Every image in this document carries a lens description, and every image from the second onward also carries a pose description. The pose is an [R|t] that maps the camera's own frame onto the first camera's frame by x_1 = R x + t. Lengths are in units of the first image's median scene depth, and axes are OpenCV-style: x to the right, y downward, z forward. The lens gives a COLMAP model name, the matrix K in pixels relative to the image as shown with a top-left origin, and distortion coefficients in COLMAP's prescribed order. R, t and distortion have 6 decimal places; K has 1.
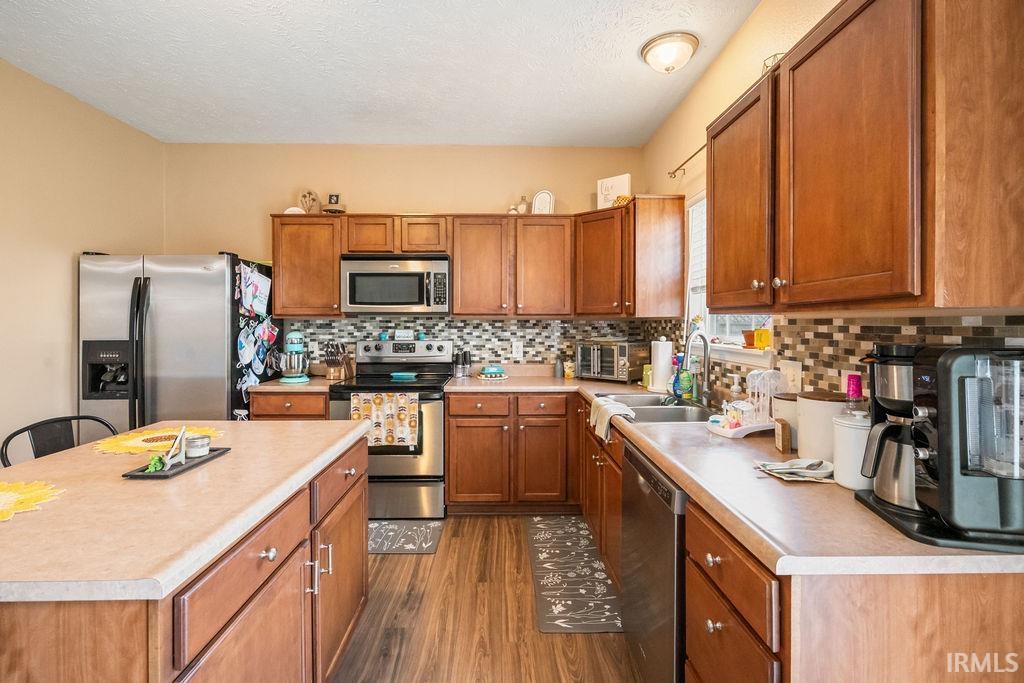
lens RADIAL K [[468.0, 0, 510.7], [0, 468.0, 334.7], [0, 0, 1]] dist [0.003298, 0.000829]
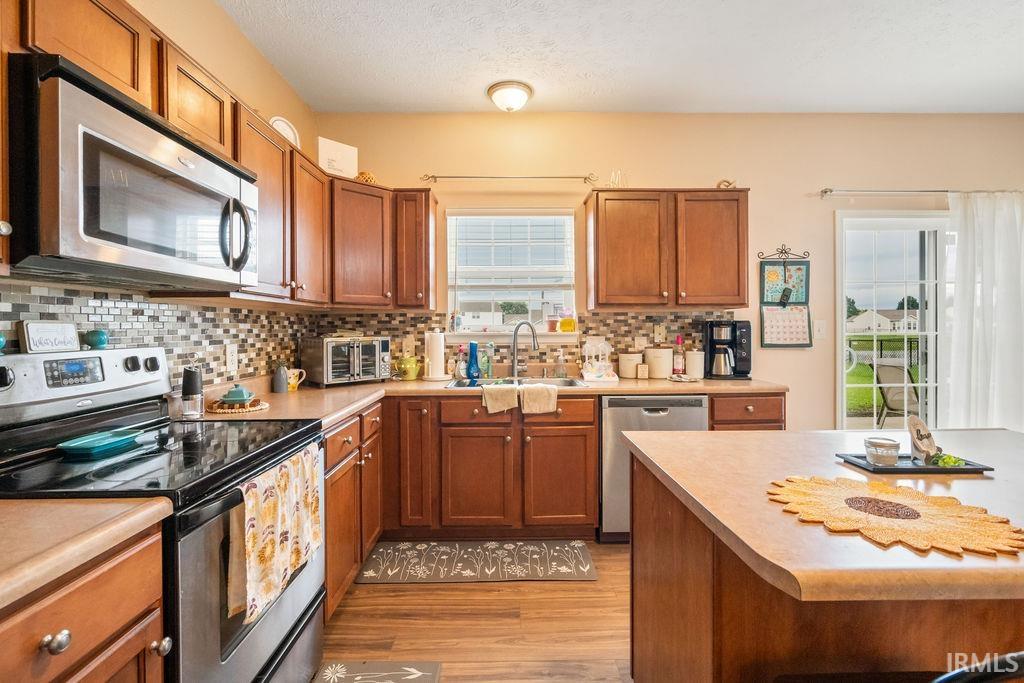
lens RADIAL K [[468.0, 0, 510.7], [0, 468.0, 334.7], [0, 0, 1]] dist [0.003298, 0.000829]
pose [[0.011289, -0.016556, 0.999799, -0.669666], [0.034023, 0.999290, 0.016164, 0.005783], [-0.999357, 0.033834, 0.011844, 0.734606]]
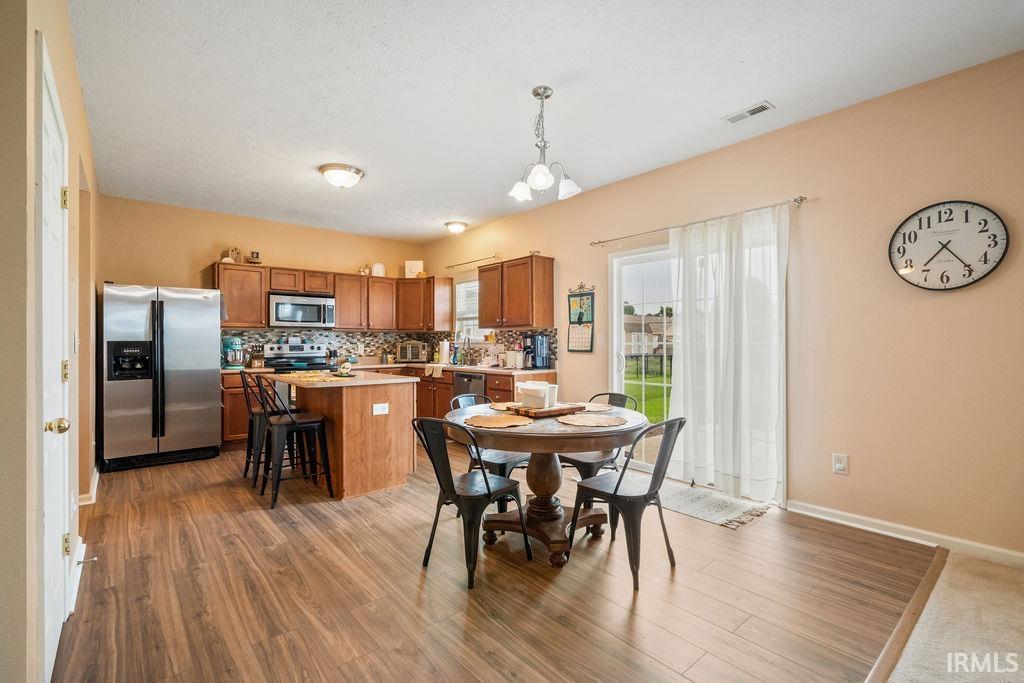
lens RADIAL K [[459.1, 0, 512.0], [0, 459.1, 341.5], [0, 0, 1]] dist [-0.023881, 0.000151]
pose [[0.776112, -0.000194, 0.630595, -0.738135], [0.019834, 0.999513, -0.024103, 0.065932], [-0.630283, 0.031214, 0.775738, -0.827281]]
